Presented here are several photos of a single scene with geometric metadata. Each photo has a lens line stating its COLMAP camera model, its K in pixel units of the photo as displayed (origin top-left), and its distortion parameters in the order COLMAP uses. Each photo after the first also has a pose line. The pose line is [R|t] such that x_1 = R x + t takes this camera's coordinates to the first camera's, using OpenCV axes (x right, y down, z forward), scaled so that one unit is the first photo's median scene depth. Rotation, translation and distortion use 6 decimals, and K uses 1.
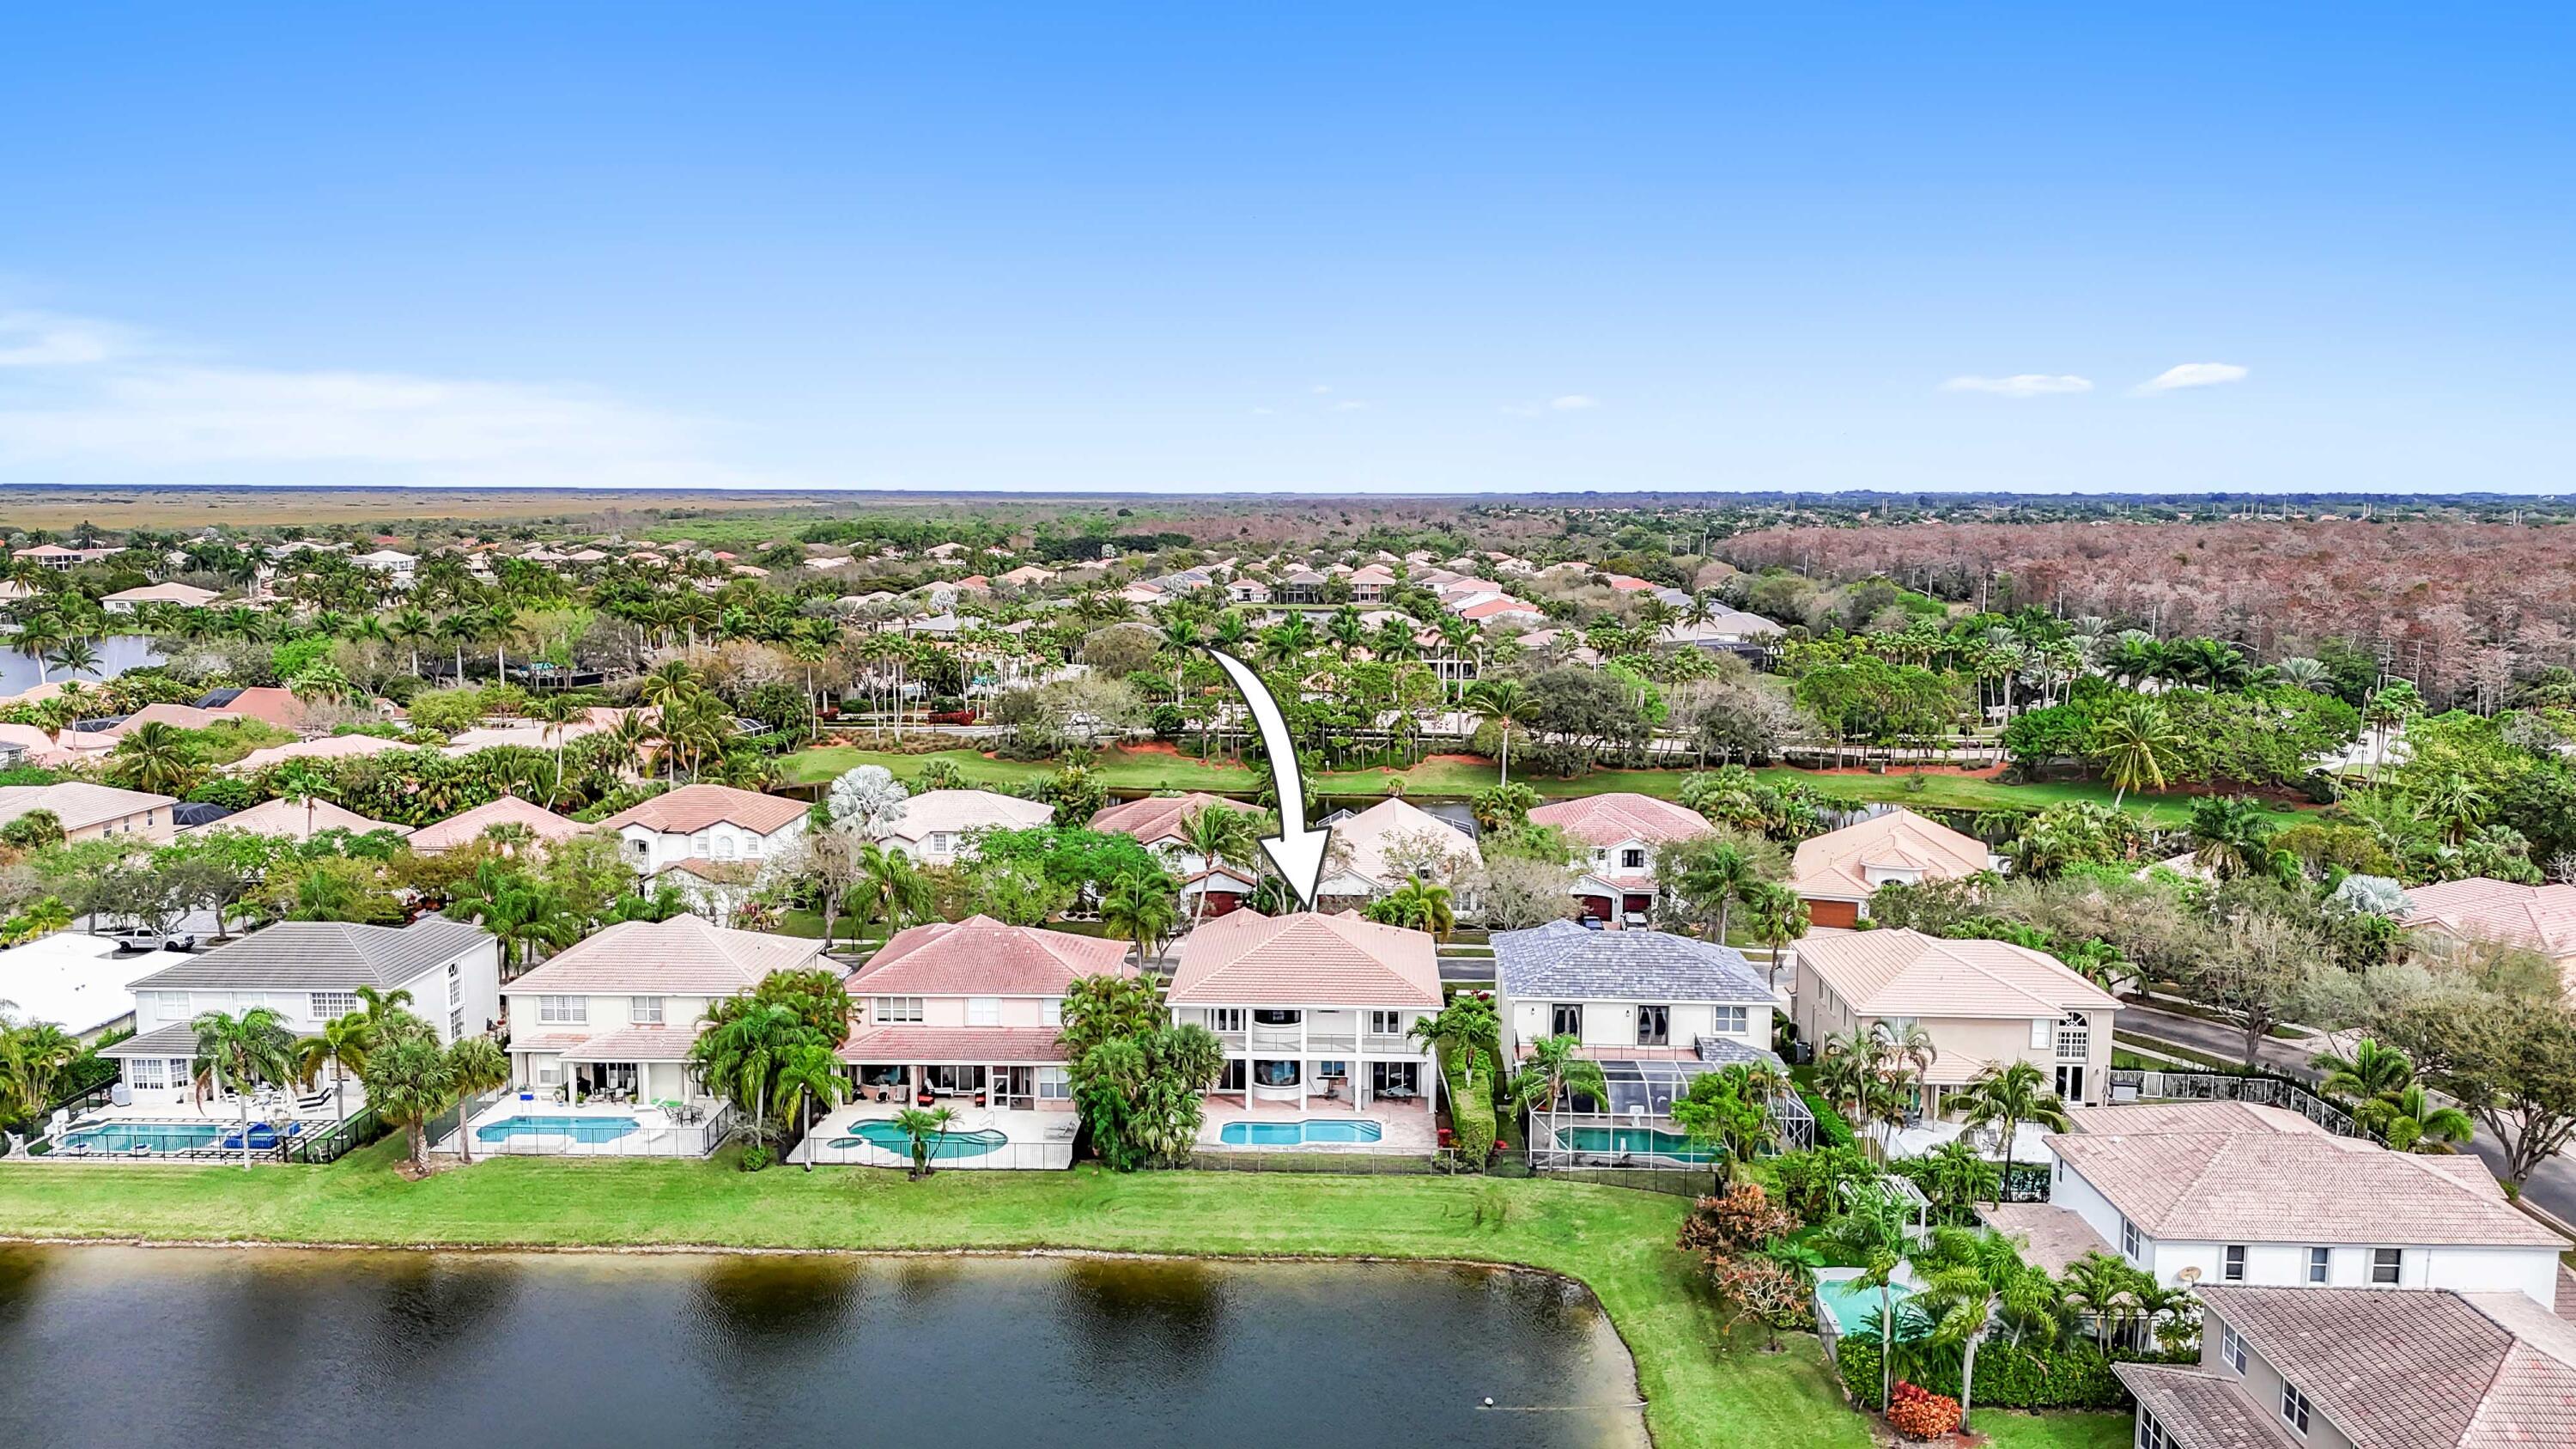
lens RADIAL K [[1812.8, 0, 1288.0], [0, 1812.8, 724.5], [0, 0, 1]] dist [0.037594, -0.002512]
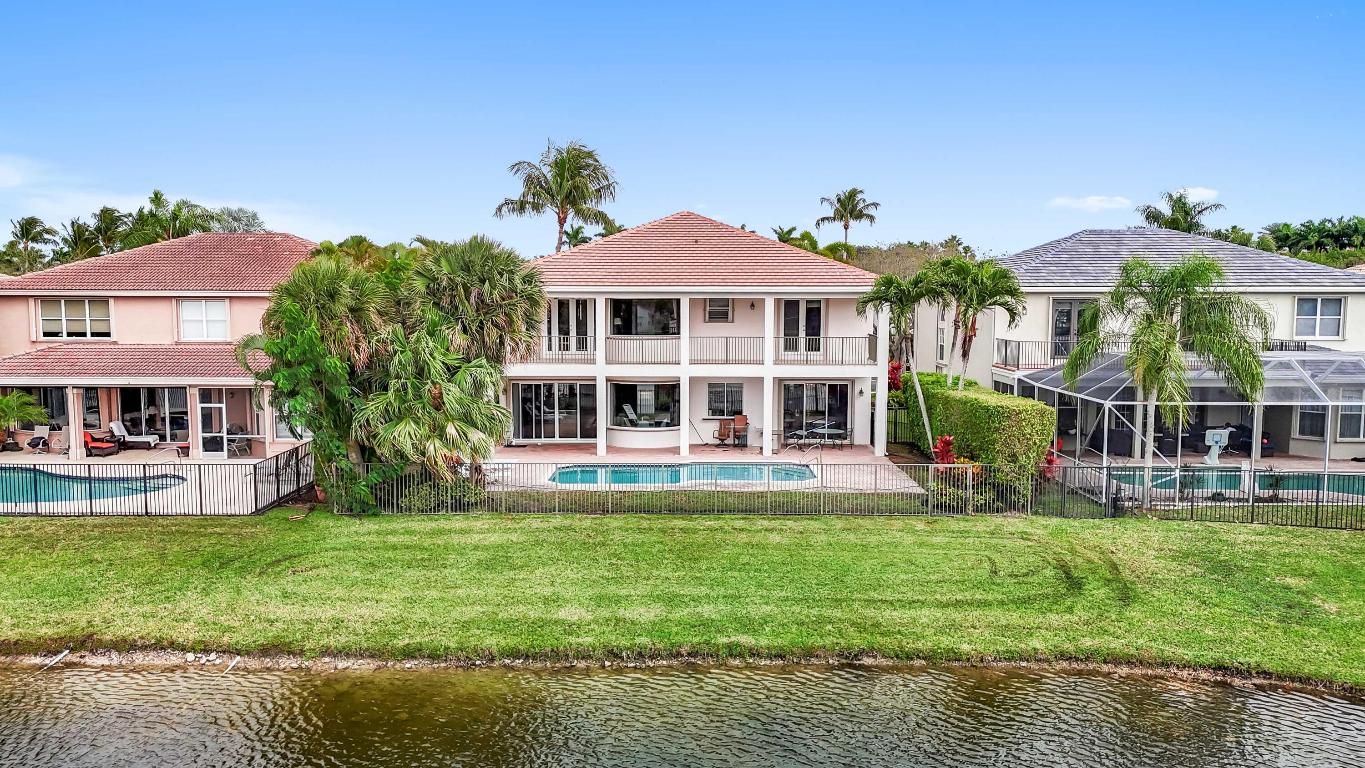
lens RADIAL K [[960.5, 0, 682.5], [0, 960.5, 384.0], [0, 0, 1]] dist [0.037594, -0.002512]
pose [[0.999517, -0.003745, 0.030854, -0.003043], [0.005010, 0.999146, -0.041020, 0.222853], [-0.030674, 0.041155, 0.998682, 0.724184]]
